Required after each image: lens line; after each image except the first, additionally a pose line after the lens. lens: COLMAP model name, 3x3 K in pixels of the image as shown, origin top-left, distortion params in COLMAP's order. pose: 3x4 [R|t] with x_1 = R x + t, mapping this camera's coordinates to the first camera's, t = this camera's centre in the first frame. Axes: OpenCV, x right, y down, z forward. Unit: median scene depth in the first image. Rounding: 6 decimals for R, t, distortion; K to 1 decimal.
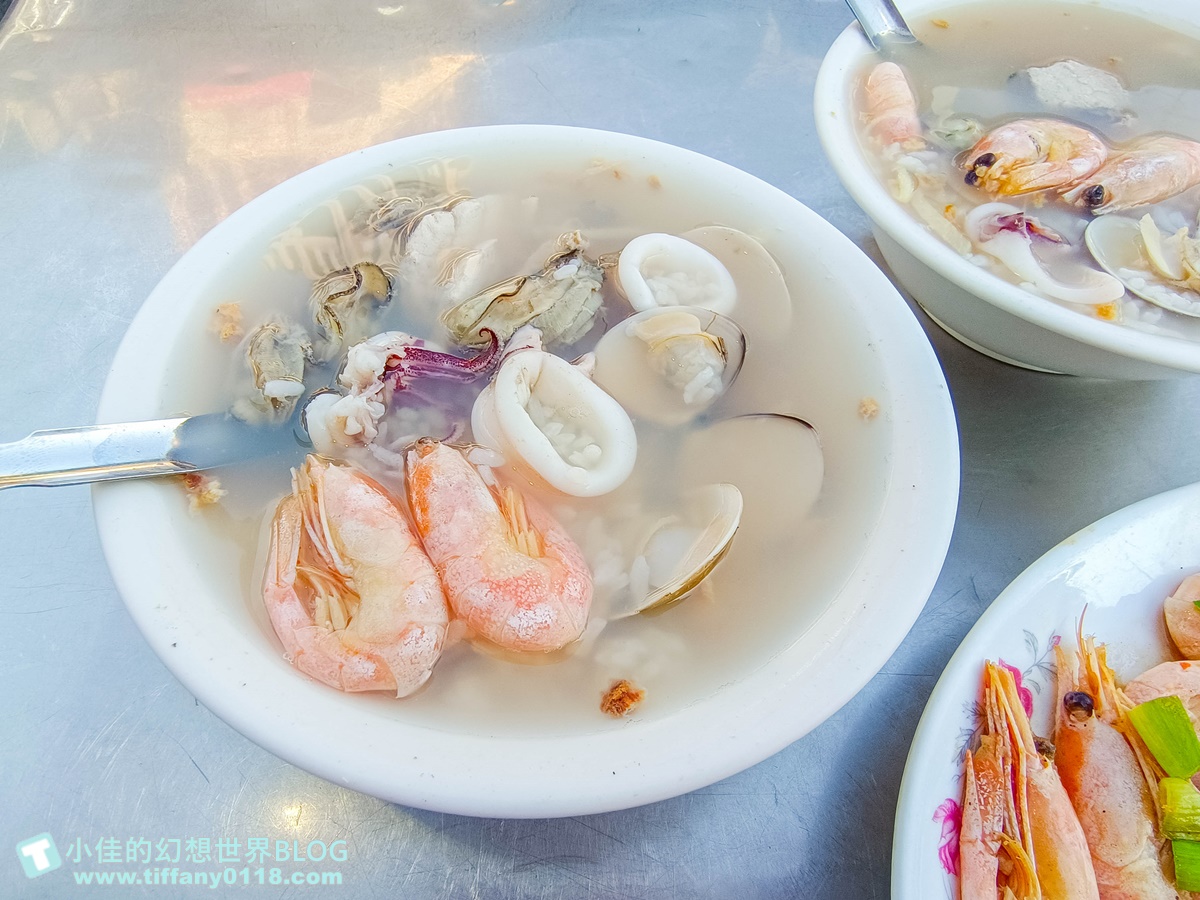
lens RADIAL K [[663.0, 0, 594.5], [0, 663.0, 446.6], [0, 0, 1]] dist [-0.006564, -0.011823]
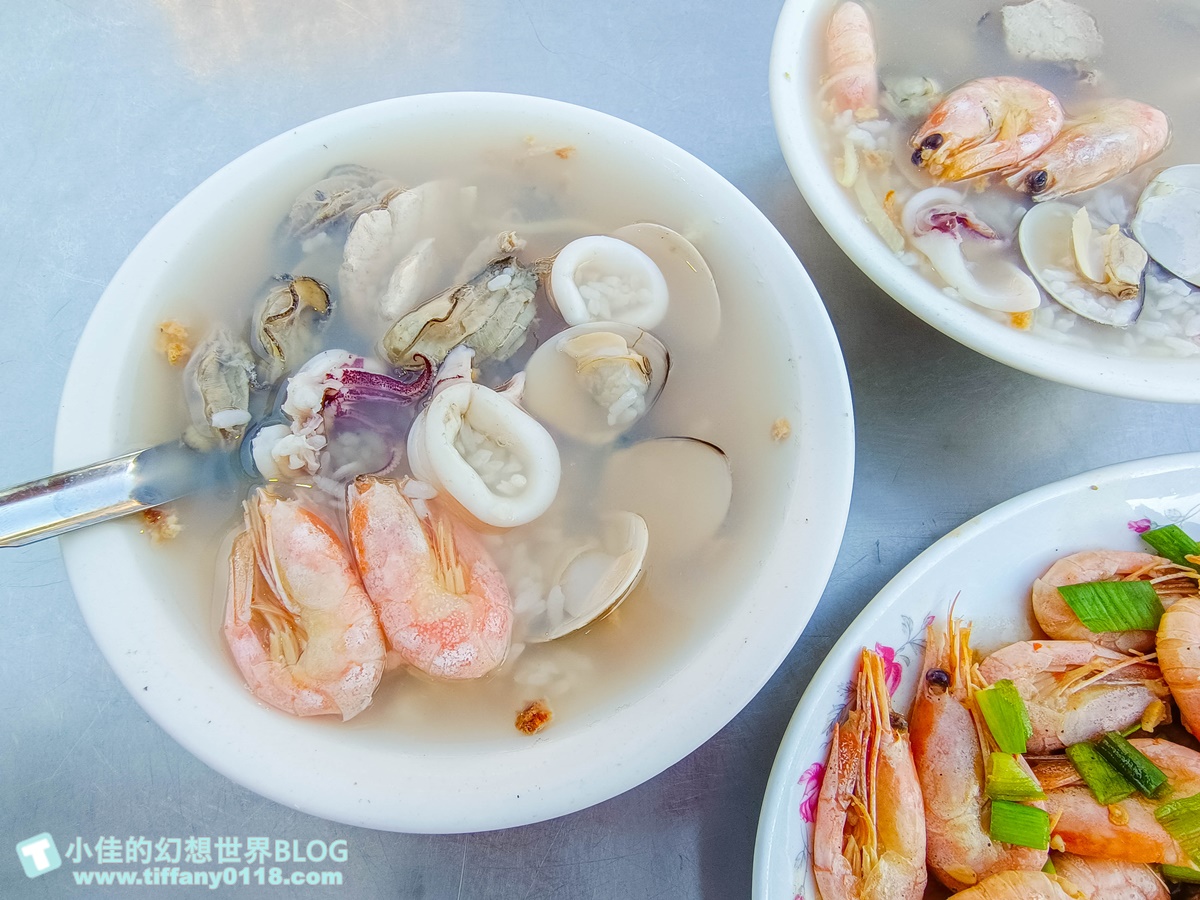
lens RADIAL K [[628.9, 0, 599.1], [0, 628.9, 420.1], [0, 0, 1]] dist [-0.022251, 0.003919]
pose [[0.999938, 0.001704, 0.010980, 0.110823], [-0.003965, 0.977828, 0.209372, -0.288544], [-0.010379, -0.209403, 0.977774, 0.006932]]
